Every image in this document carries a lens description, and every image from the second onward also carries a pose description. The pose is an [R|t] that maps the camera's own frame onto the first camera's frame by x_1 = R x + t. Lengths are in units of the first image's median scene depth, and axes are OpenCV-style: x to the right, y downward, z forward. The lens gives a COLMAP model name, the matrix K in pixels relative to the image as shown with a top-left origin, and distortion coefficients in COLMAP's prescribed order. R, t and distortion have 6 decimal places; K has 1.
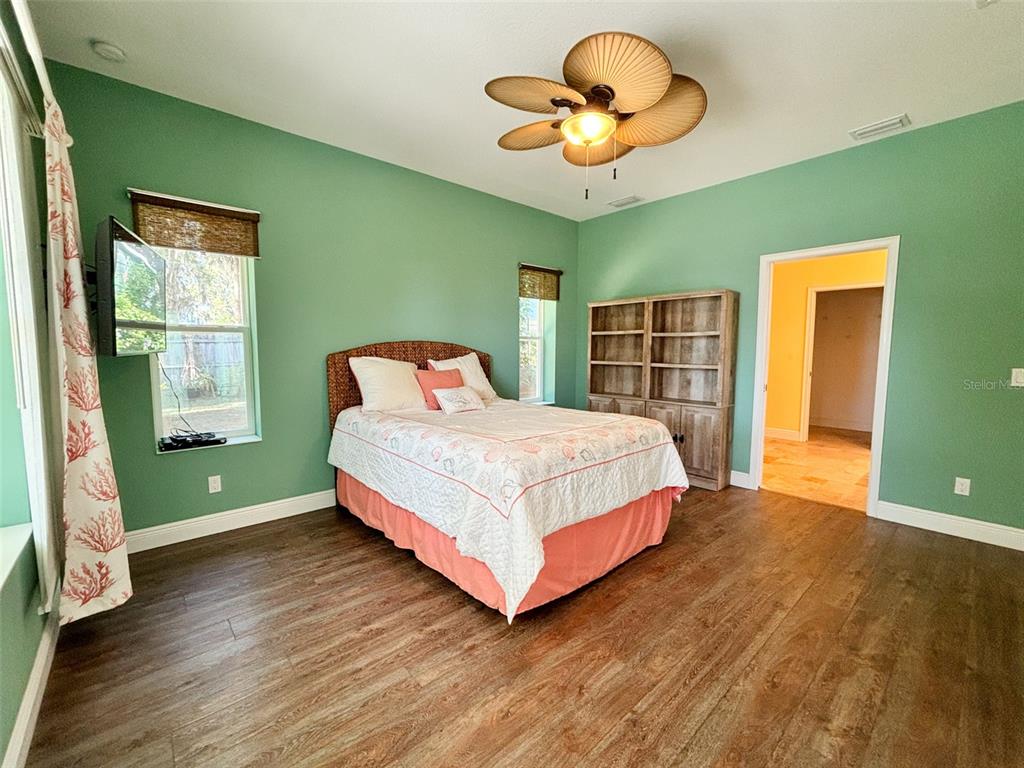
lens RADIAL K [[431.5, 0, 508.2], [0, 431.5, 383.8], [0, 0, 1]] dist [0.003923, -0.001645]
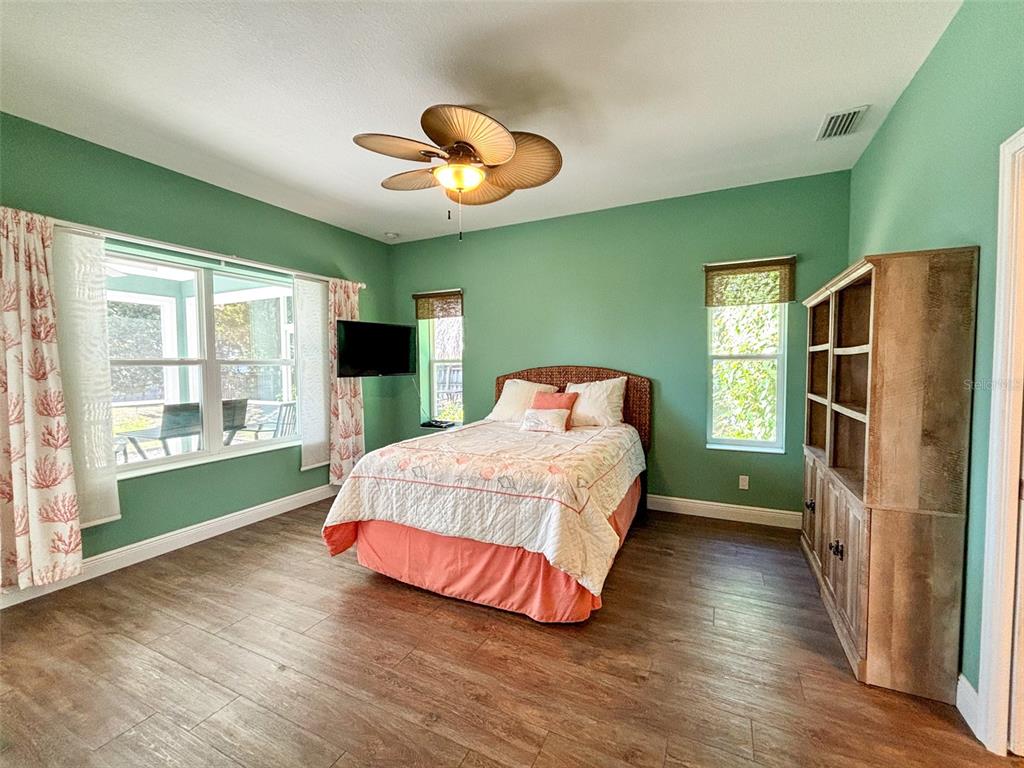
lens RADIAL K [[431.5, 0, 506.9], [0, 431.5, 384.6], [0, 0, 1]] dist [0.003923, -0.001645]
pose [[0.377174, 0.038003, -0.925362, 1.066339], [-0.066205, 0.997708, 0.013989, -0.079023], [0.923773, 0.055987, 0.378825, 0.620390]]
